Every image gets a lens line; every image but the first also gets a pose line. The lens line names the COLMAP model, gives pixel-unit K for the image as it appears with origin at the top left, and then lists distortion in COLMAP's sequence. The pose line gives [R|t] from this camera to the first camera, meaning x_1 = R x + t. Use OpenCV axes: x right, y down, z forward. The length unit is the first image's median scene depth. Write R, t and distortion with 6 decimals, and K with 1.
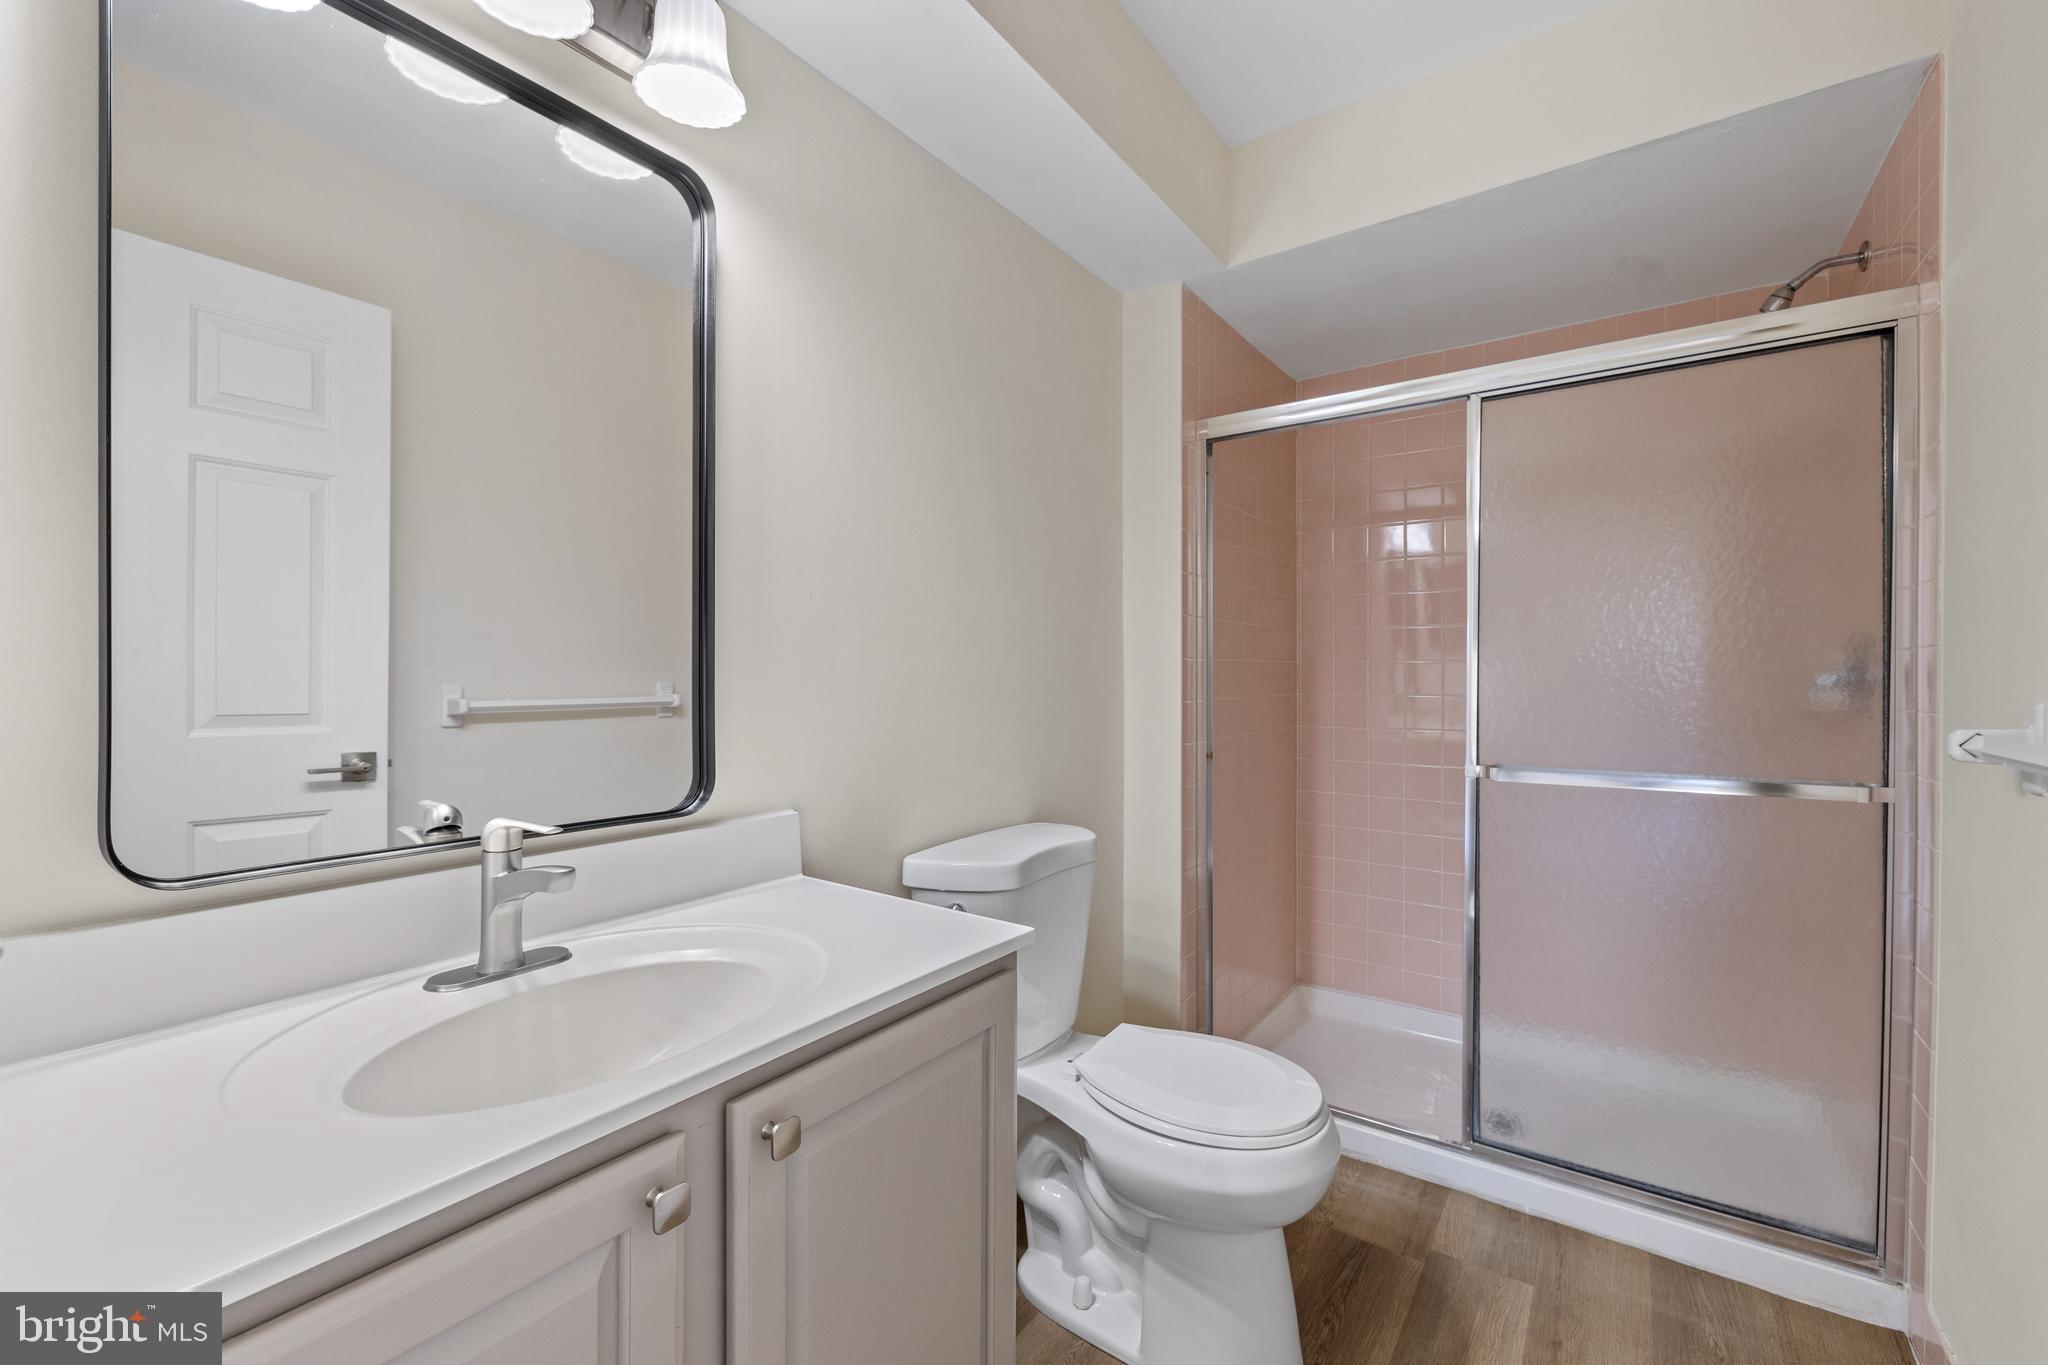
lens RADIAL K [[842.9, 0, 1024.0], [0, 842.9, 682.5], [0, 0, 1]] dist [0.000592, -0.006353]
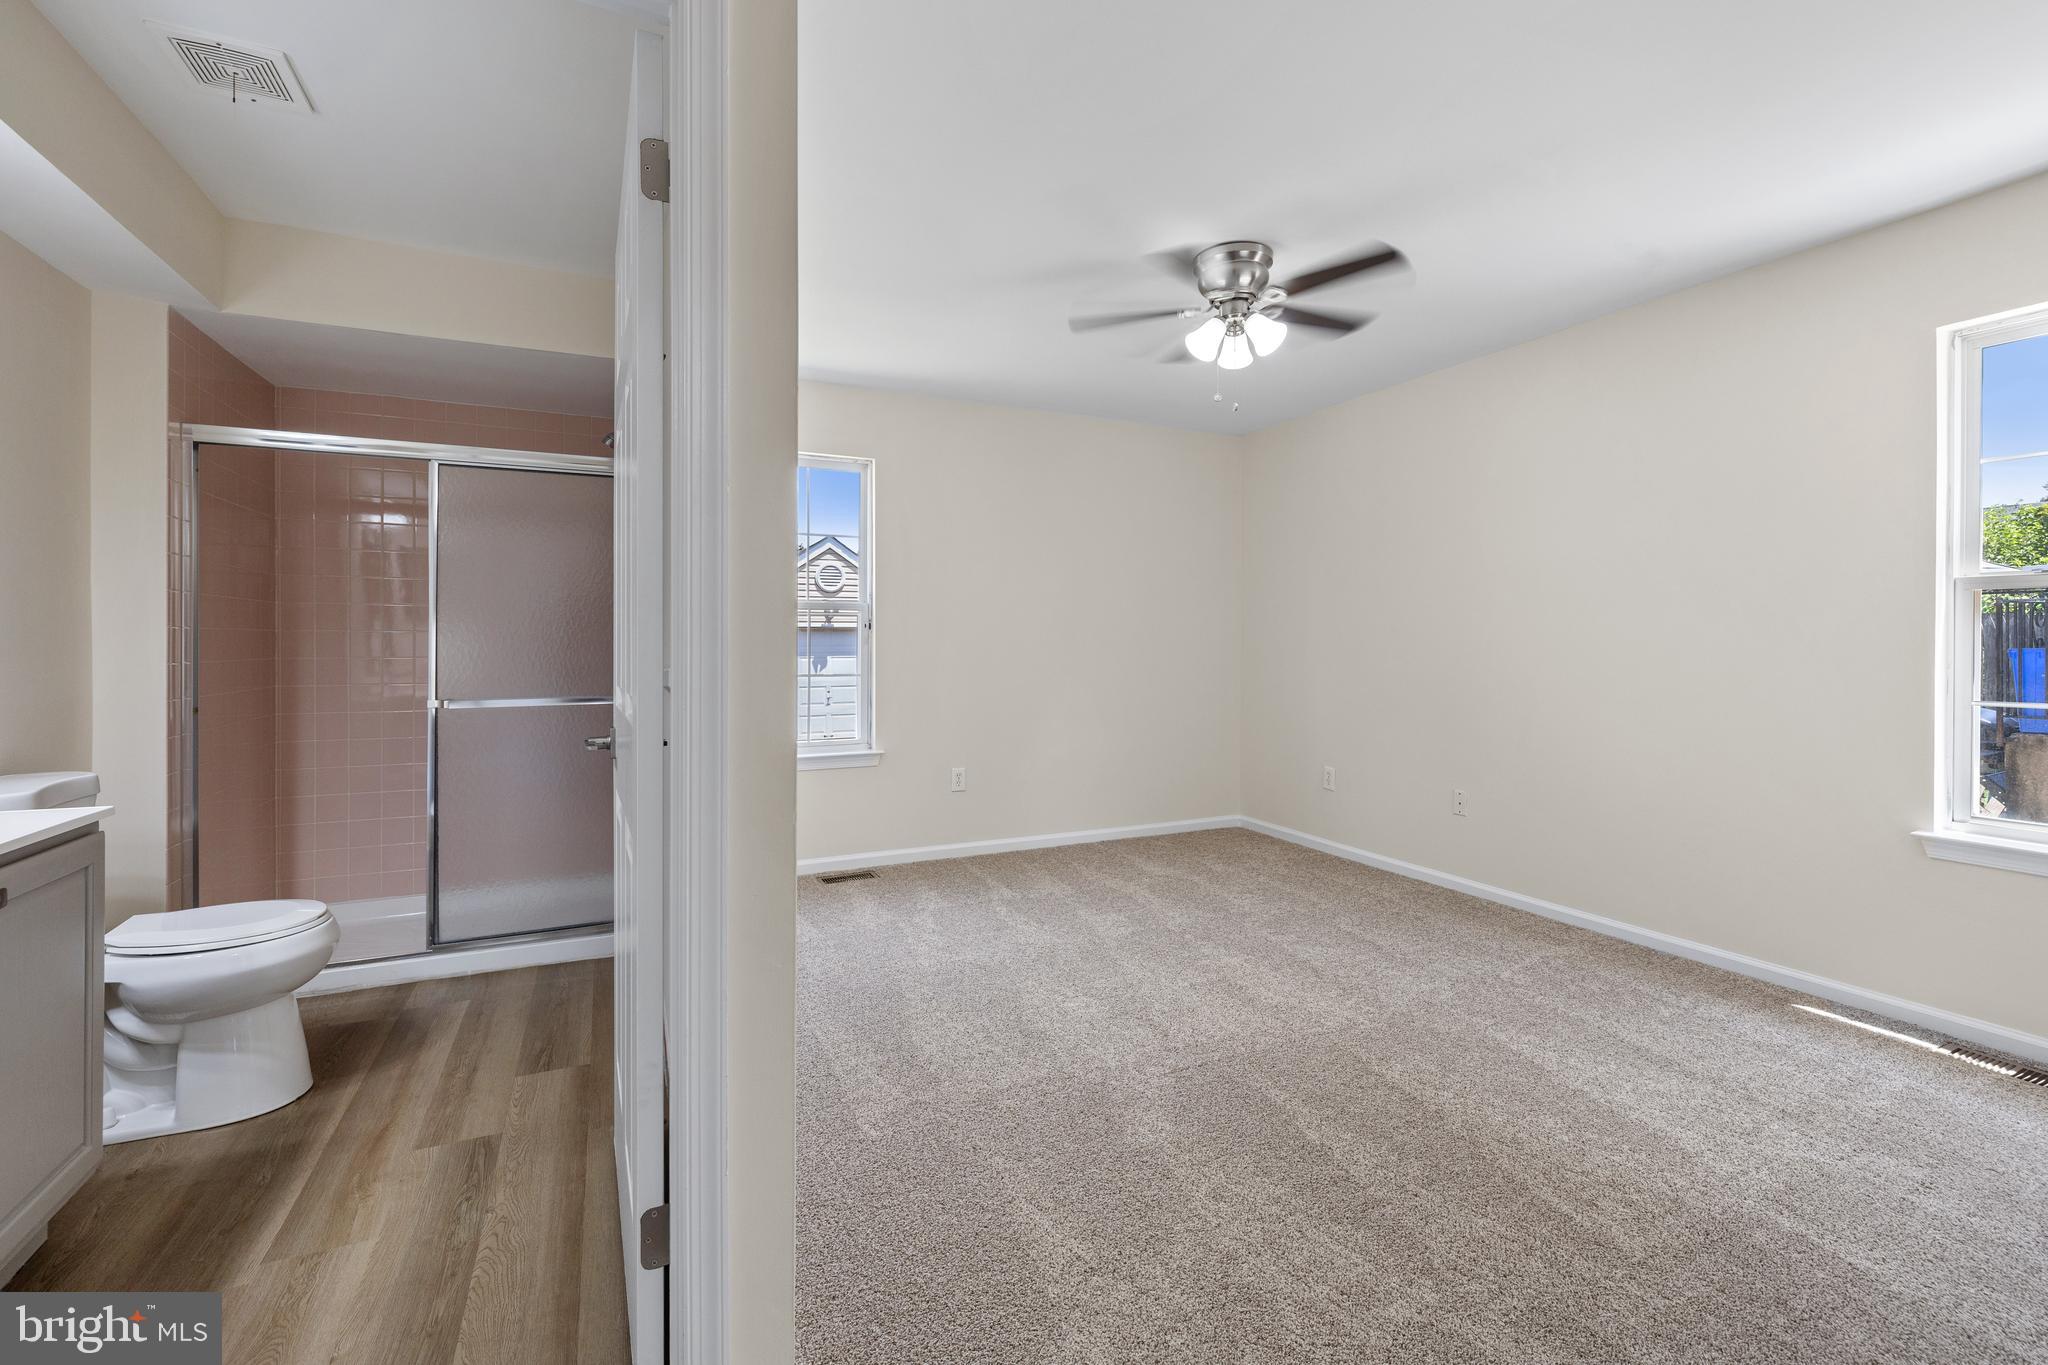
lens RADIAL K [[899.0, 0, 1033.5], [0, 899.0, 644.3], [0, 0, 1]] dist [0.000075, 0.000035]
pose [[0.493374, 0.002520, 0.869813, -0.319544], [0.004384, 0.999976, -0.005384, 0.007724], [-0.869806, 0.006470, 0.493352, -0.688878]]
